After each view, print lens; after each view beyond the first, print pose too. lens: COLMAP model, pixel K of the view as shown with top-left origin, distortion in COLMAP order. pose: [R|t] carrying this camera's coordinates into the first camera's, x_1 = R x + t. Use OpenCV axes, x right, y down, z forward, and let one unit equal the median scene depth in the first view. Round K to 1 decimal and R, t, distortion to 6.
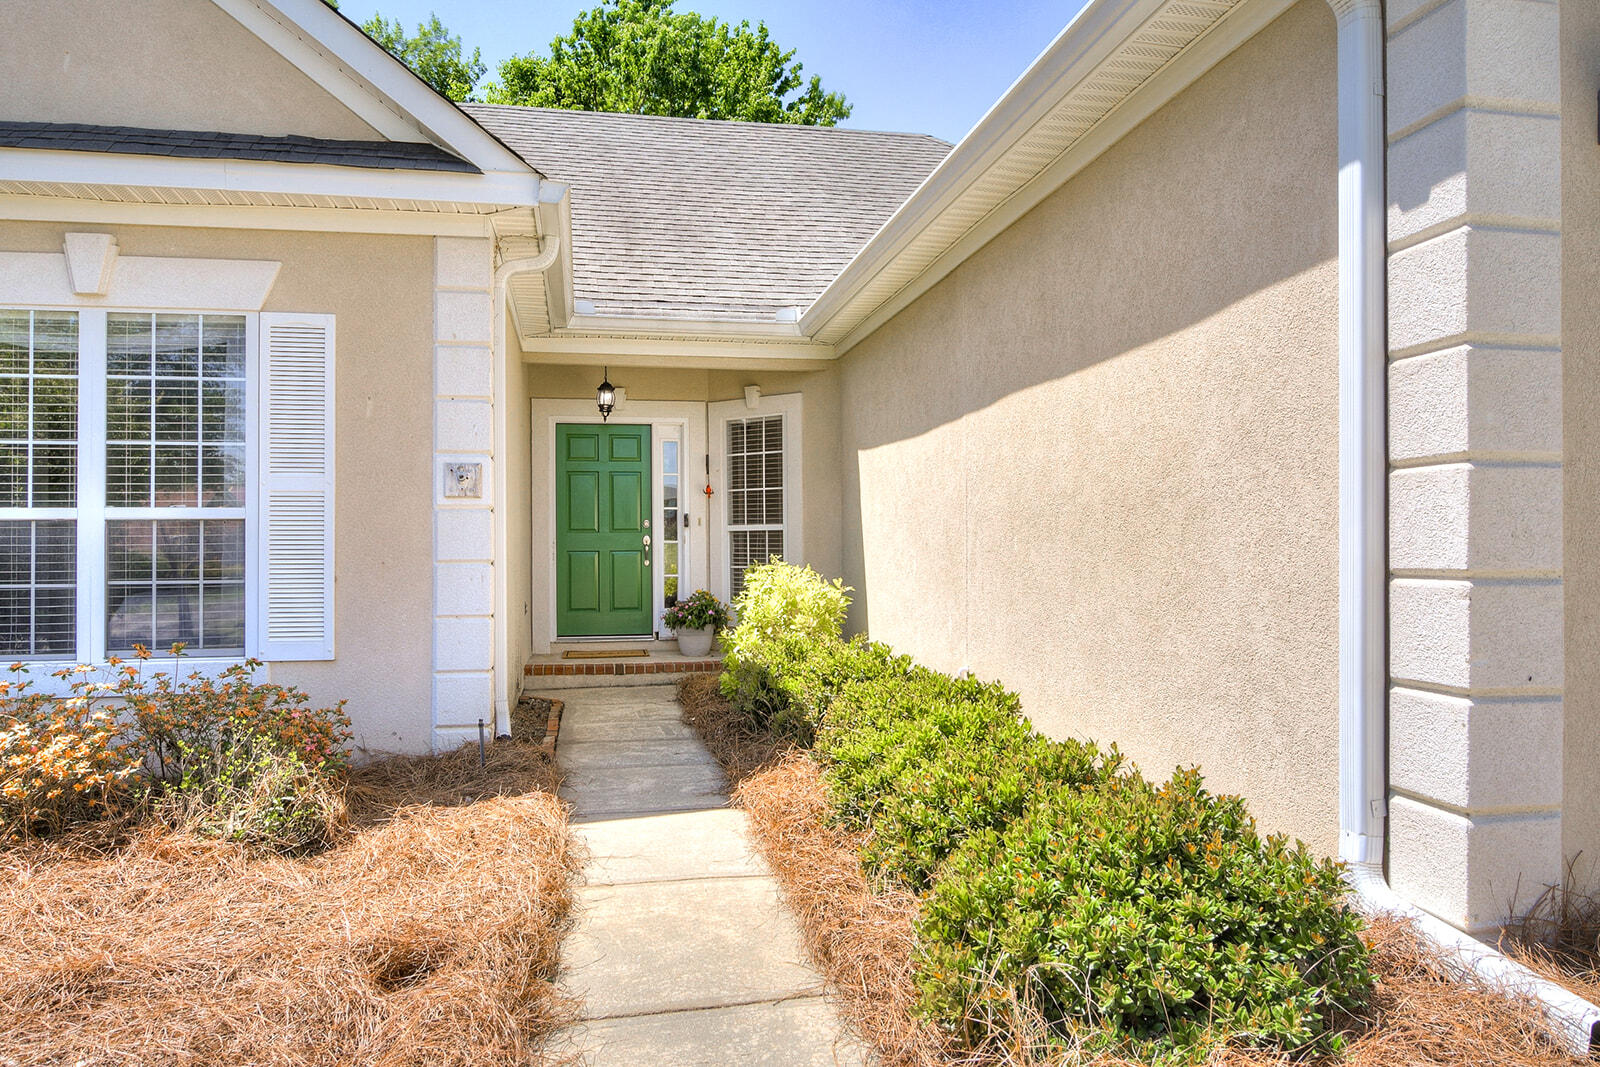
lens RADIAL K [[1087.3, 0, 802.7], [0, 1087.3, 526.0], [0, 0, 1]] dist [-0.005281, 0.000327]
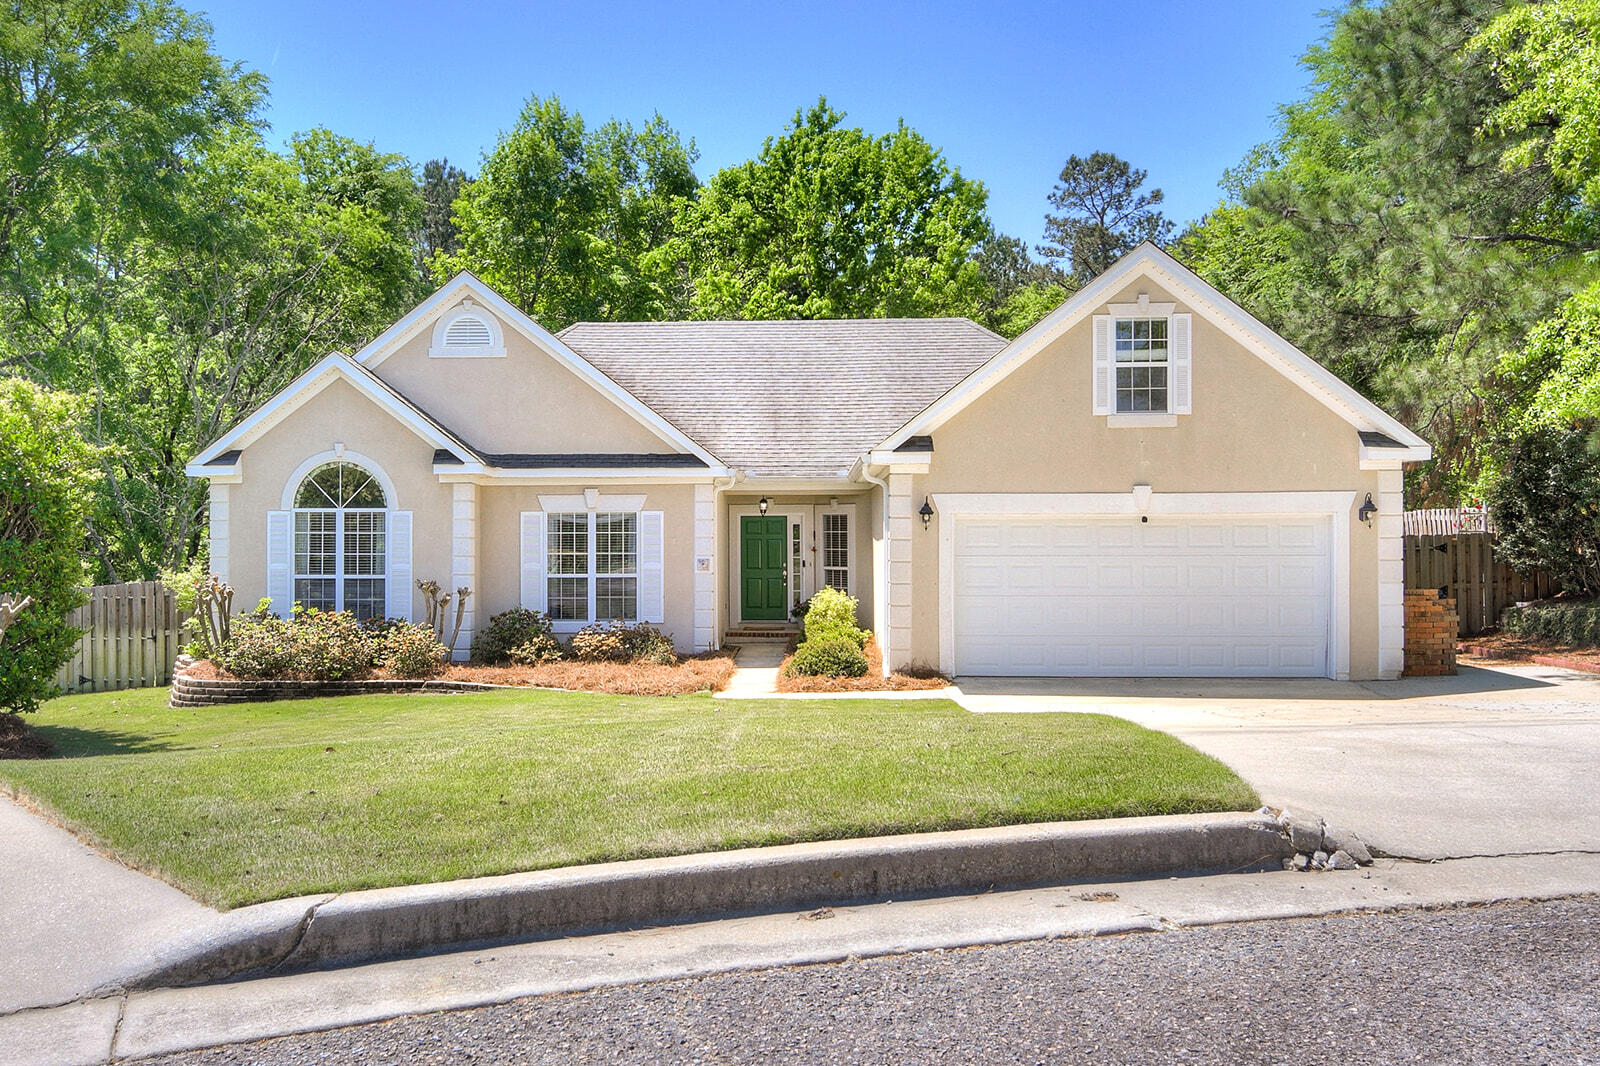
lens RADIAL K [[1087.3, 0, 796.5], [0, 1087.3, 536.6], [0, 0, 1]] dist [-0.005281, 0.000327]
pose [[0.981607, 0.002093, -0.190903, 0.283355], [0.000218, 0.999927, 0.012086, -0.084960], [0.190914, -0.011905, 0.981535, -1.048838]]
